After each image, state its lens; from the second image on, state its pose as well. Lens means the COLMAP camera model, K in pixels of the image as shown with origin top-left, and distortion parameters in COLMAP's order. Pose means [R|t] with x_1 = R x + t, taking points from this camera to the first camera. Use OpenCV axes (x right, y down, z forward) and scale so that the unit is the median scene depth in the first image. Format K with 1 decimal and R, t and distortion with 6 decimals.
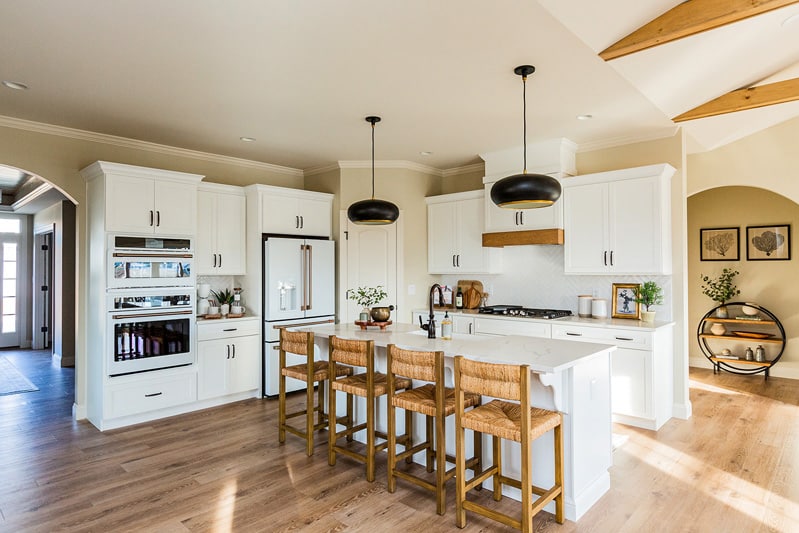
lens RADIAL K [[465.2, 0, 400.3], [0, 465.2, 261.1], [0, 0, 1]] dist [0.002618, -0.001139]
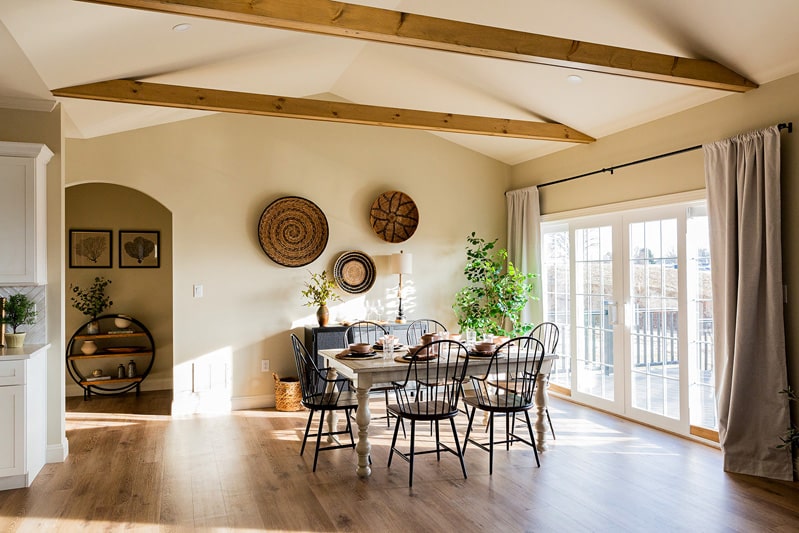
lens RADIAL K [[584.7, 0, 399.5], [0, 584.7, 266.5], [0, 0, 1]] dist [0.002271, 0.001912]
pose [[0.439382, 0.010038, 0.898244, -0.039695], [-0.007718, 0.999943, -0.007399, 0.000277], [-0.898267, -0.003682, 0.439435, 0.013735]]
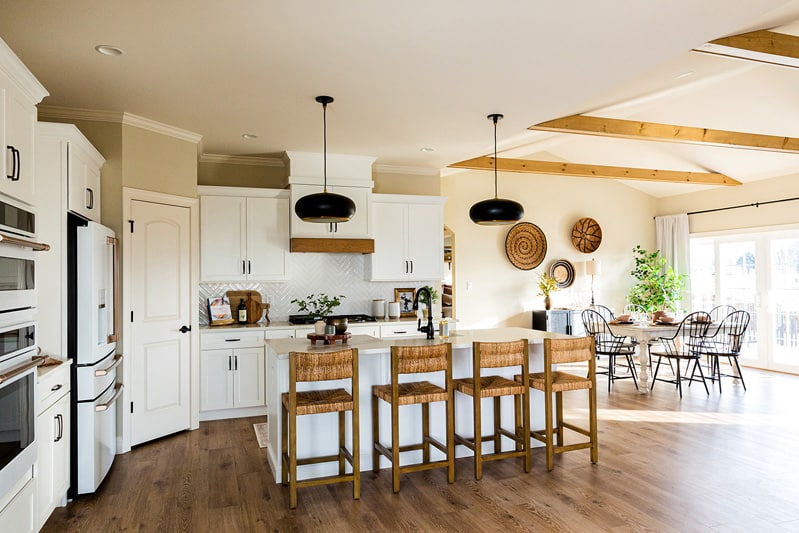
lens RADIAL K [[537.5, 0, 399.5], [0, 537.5, 266.5], [0, 0, 1]] dist [0.019334, -0.000235]
pose [[0.457163, 0.019486, 0.889169, -0.674324], [-0.005364, 0.999802, -0.019153, 0.016583], [-0.889367, 0.003987, 0.457177, 0.327599]]
